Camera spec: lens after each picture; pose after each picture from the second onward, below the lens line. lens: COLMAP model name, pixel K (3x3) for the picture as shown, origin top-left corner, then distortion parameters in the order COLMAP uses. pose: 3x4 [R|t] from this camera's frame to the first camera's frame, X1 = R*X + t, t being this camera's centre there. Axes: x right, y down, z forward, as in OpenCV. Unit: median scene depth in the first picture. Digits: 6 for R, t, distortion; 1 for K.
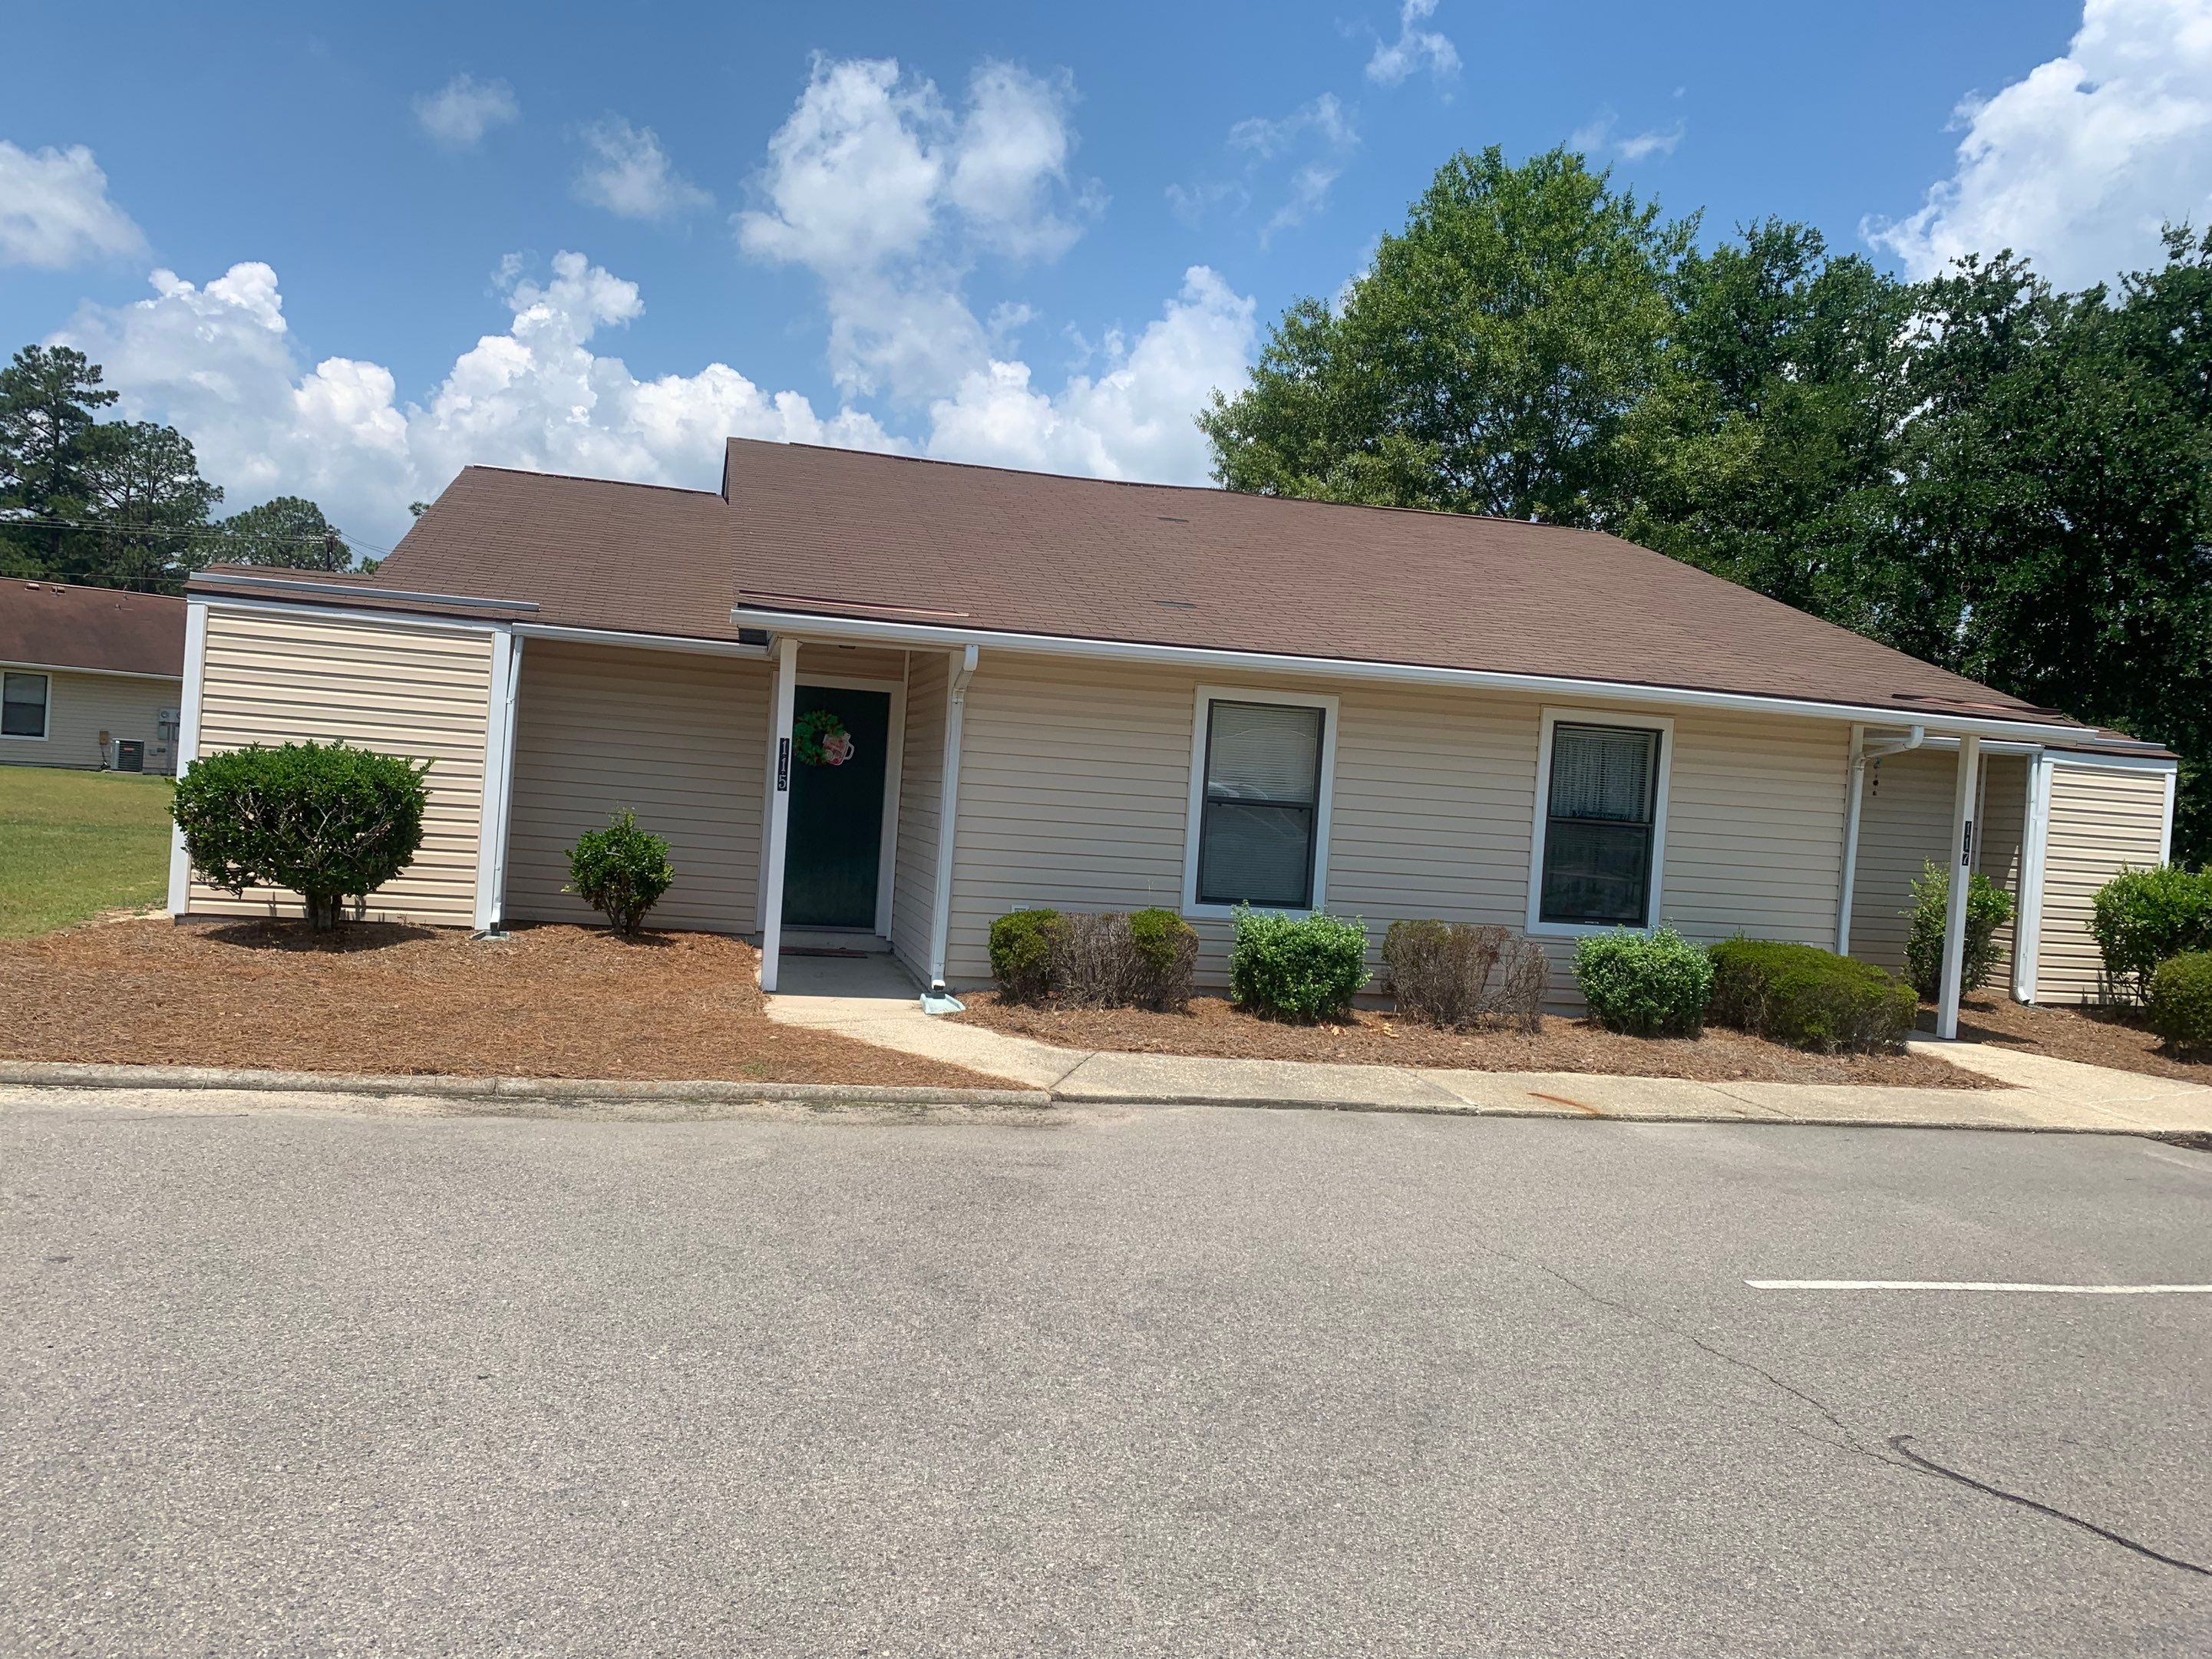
lens RADIAL K [[1739.3, 0, 1102.4], [0, 1739.3, 816.9], [0, 0, 1]] dist [0.033897, -0.006833]
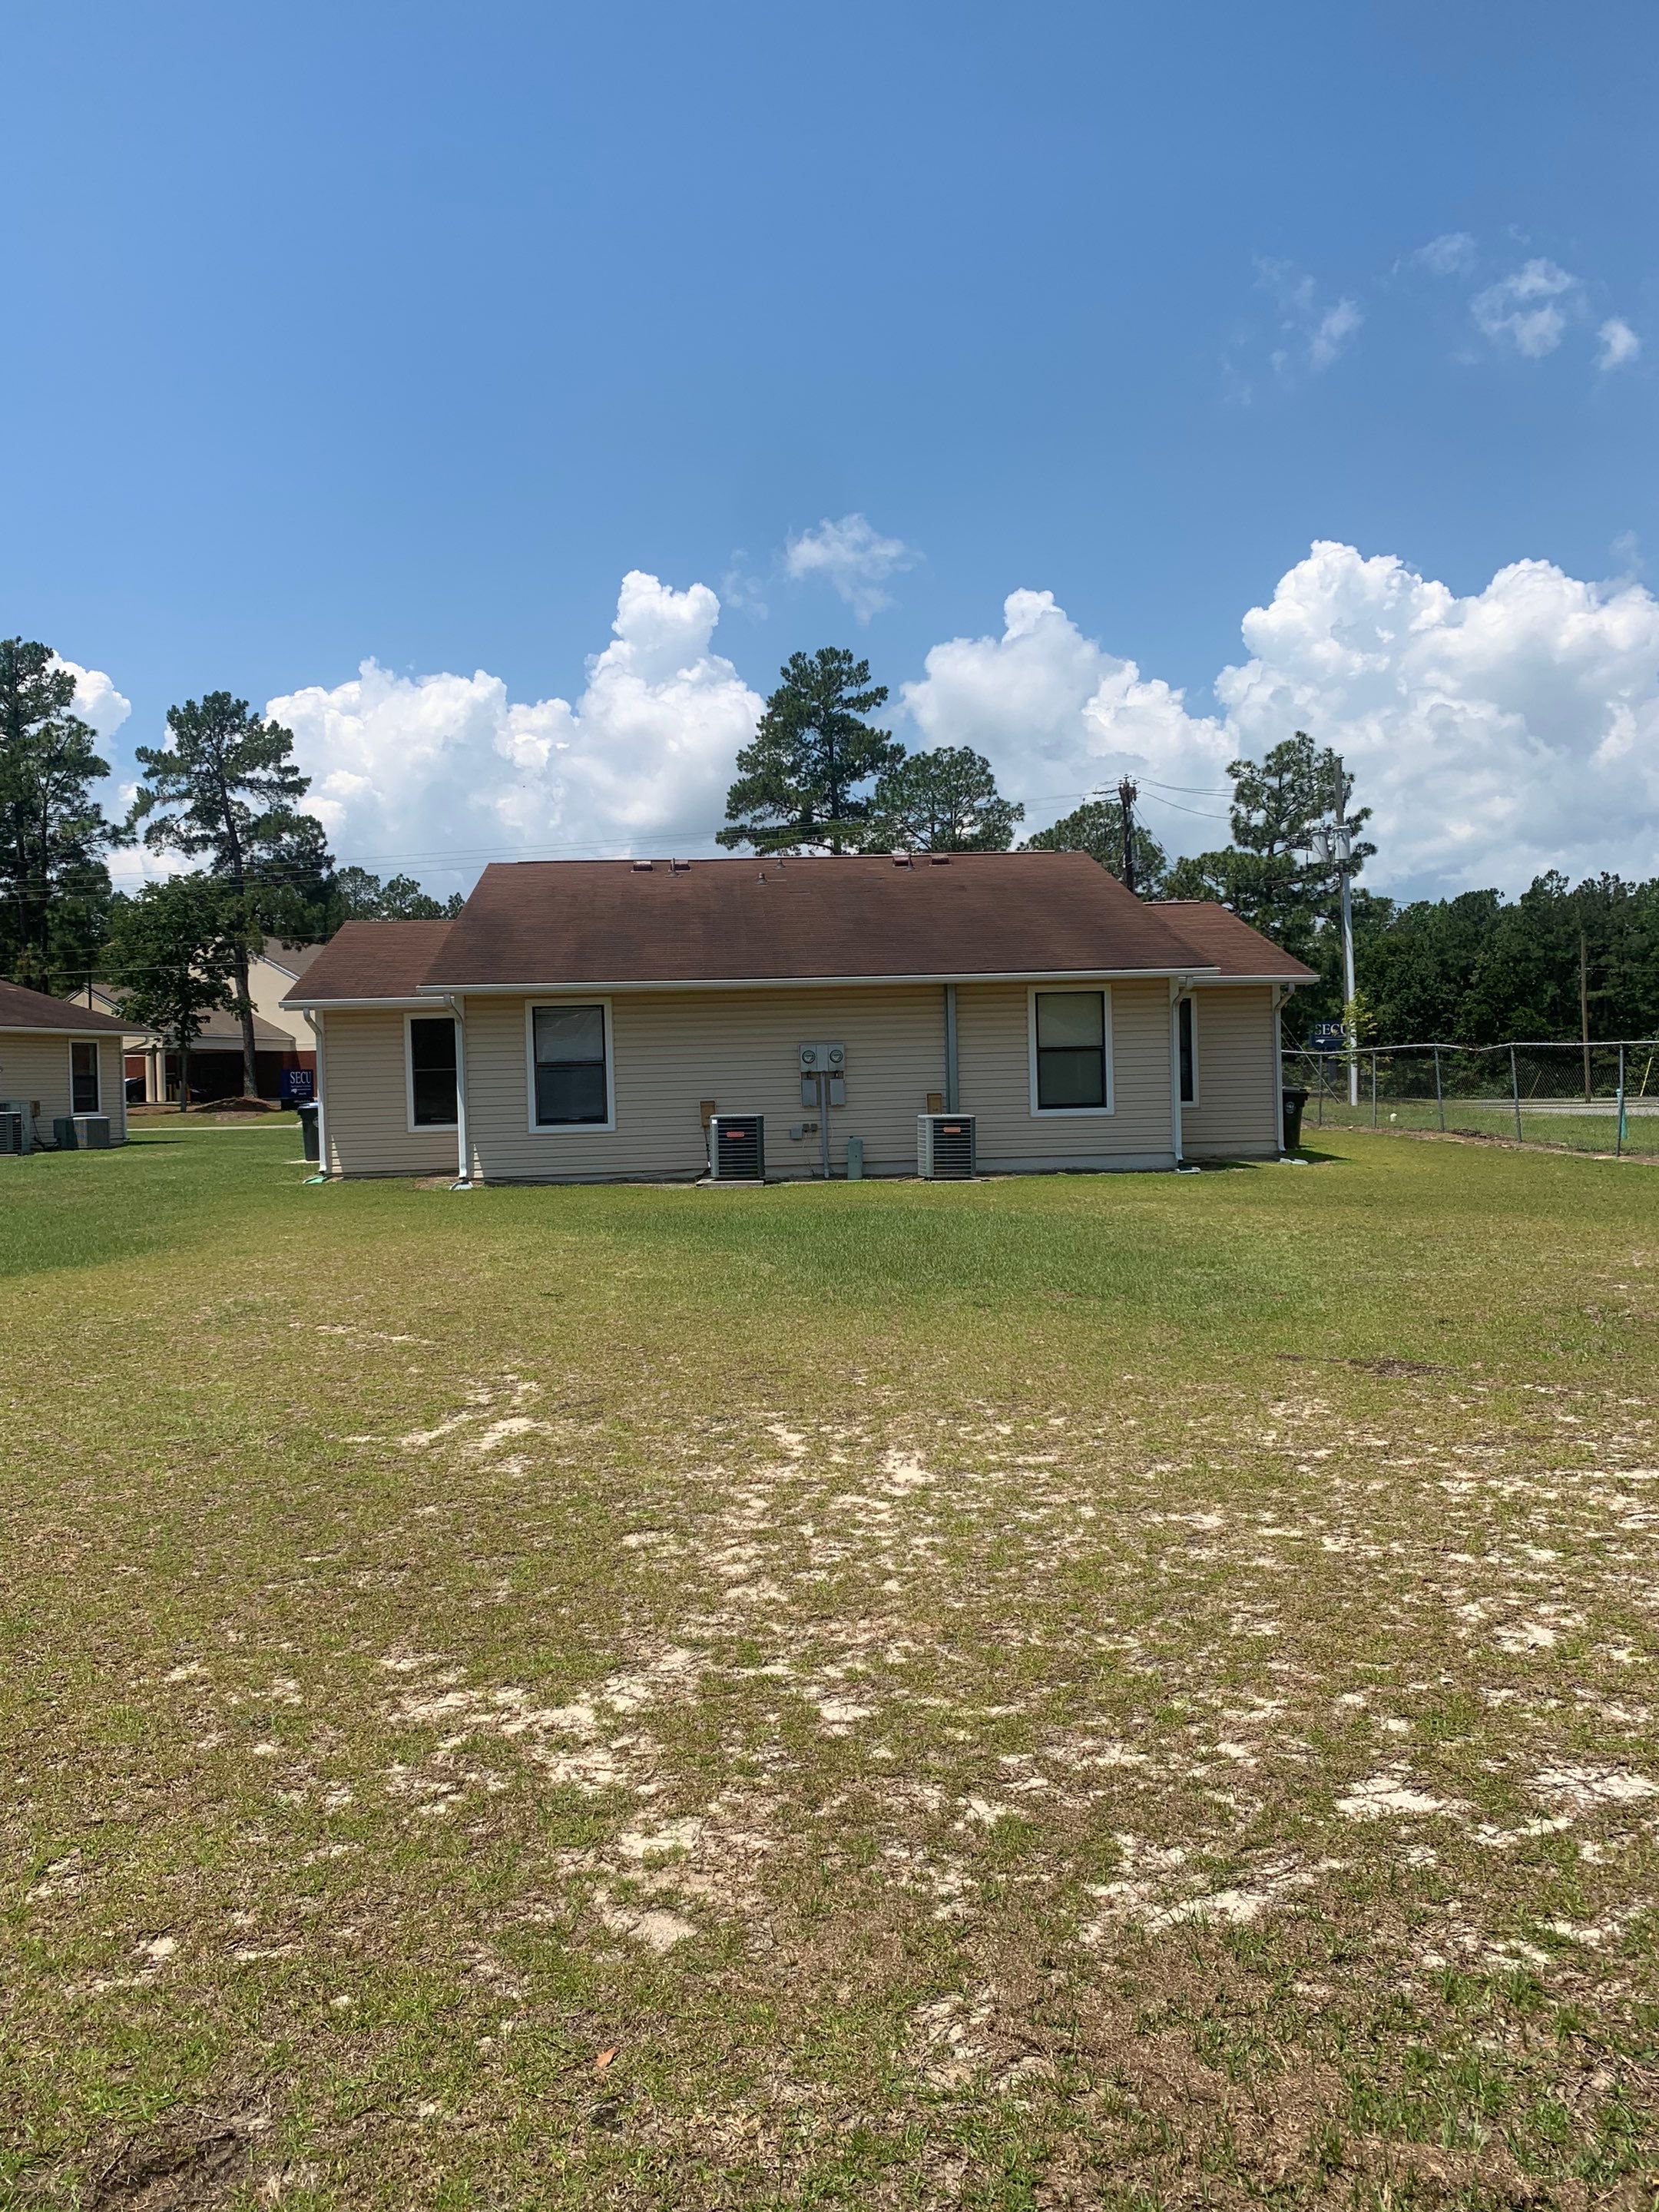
lens RADIAL K [[1739.5, 0, 829.5], [0, 1739.5, 1106.0], [0, 0, 1]] dist [0.033897, -0.006833]
pose [[0.814961, -0.088882, -0.572660, -0.128214], [0.078708, 0.995988, -0.042575, -0.011865], [0.574147, -0.010376, 0.818687, 0.309827]]
